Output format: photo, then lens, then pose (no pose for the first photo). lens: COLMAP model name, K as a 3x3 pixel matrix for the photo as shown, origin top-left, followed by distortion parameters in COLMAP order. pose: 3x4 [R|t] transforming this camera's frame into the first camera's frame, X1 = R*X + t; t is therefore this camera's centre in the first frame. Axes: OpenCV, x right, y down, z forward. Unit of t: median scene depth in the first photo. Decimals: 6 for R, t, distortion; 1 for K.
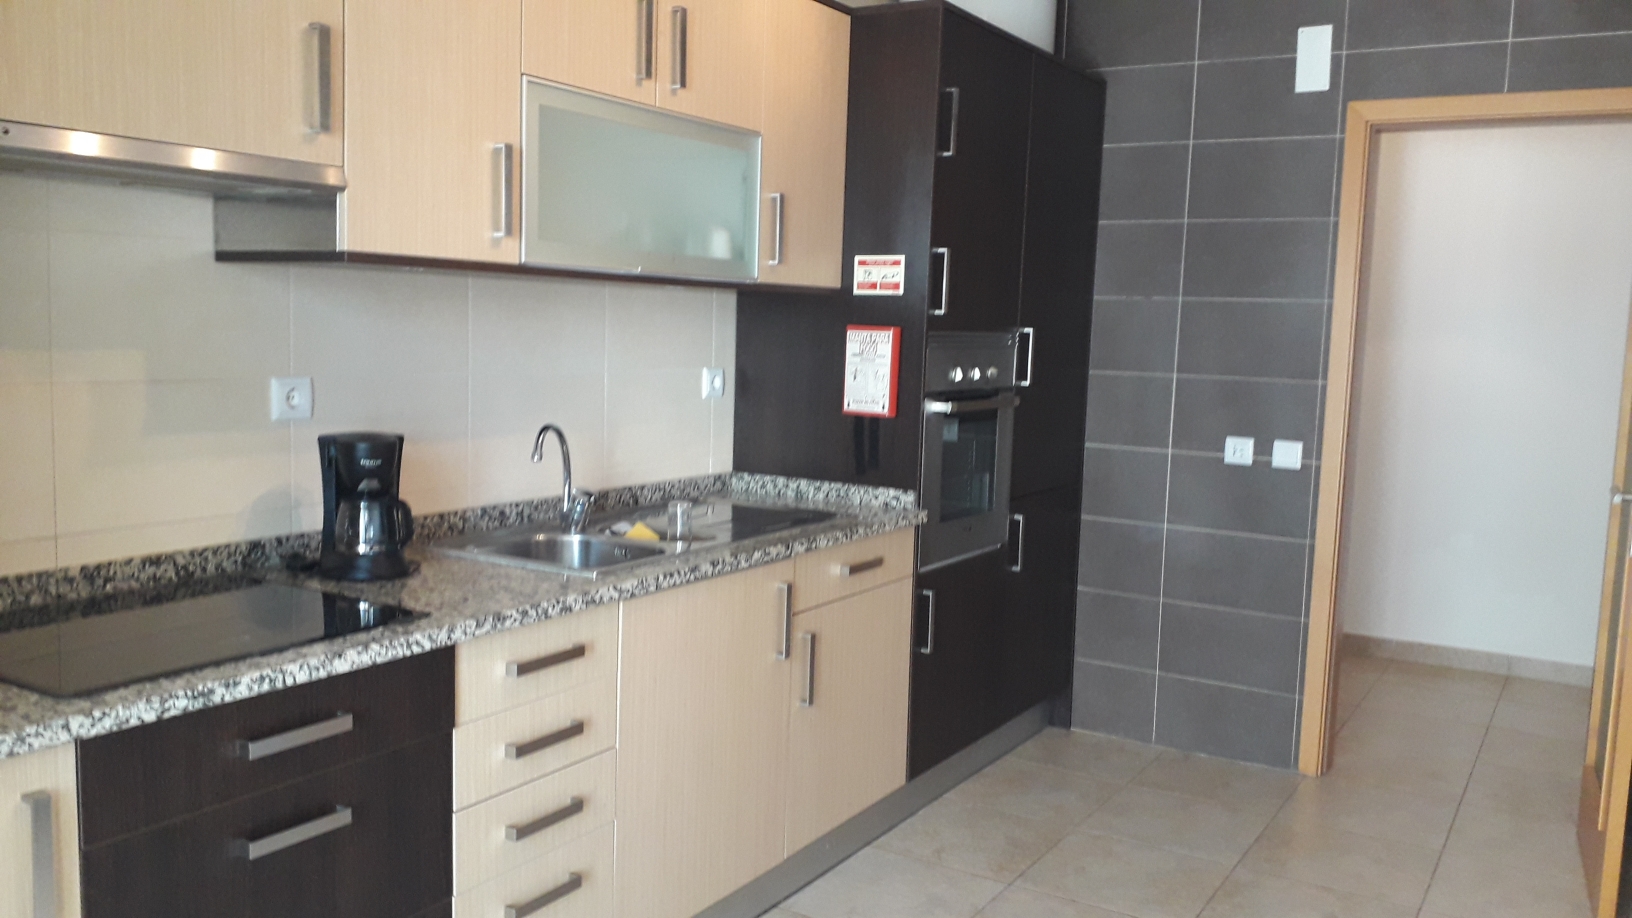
lens RADIAL K [[1304.2, 0, 821.2], [0, 1304.2, 465.5], [0, 0, 1]] dist [0.062907, -0.092048]
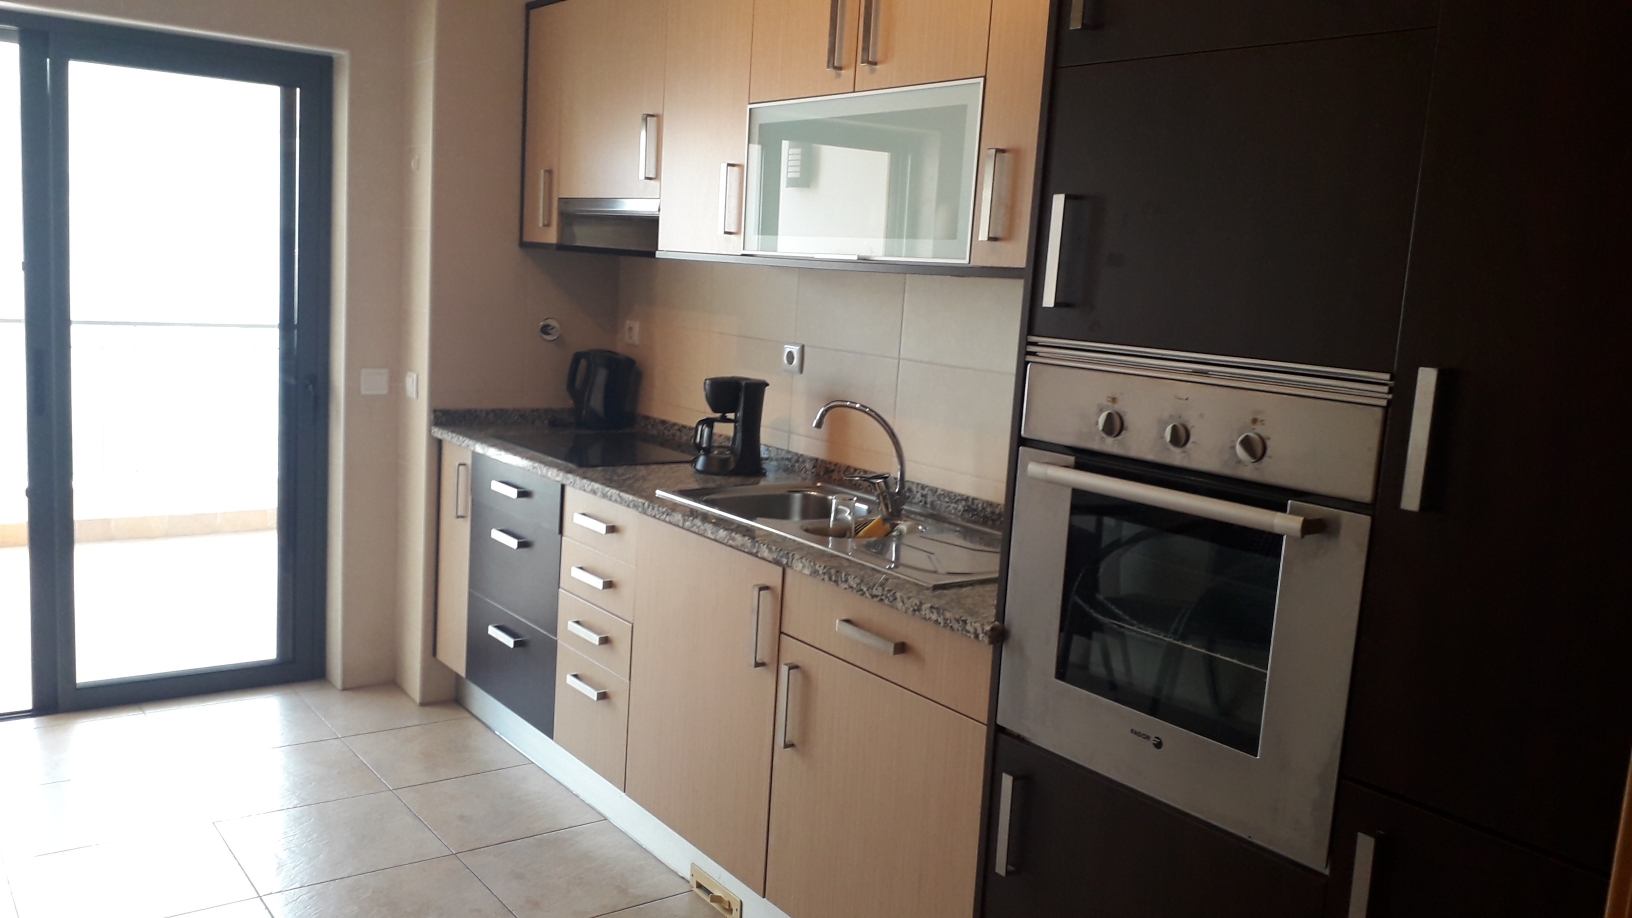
lens RADIAL K [[1336.2, 0, 815.1], [0, 1336.2, 462.8], [0, 0, 1]] dist [0.076686, -0.256762]
pose [[-0.387831, 0.080111, -0.918242, 0.796826], [-0.173698, 0.972015, 0.158166, -0.145802], [0.905216, 0.220839, -0.363062, 1.325364]]
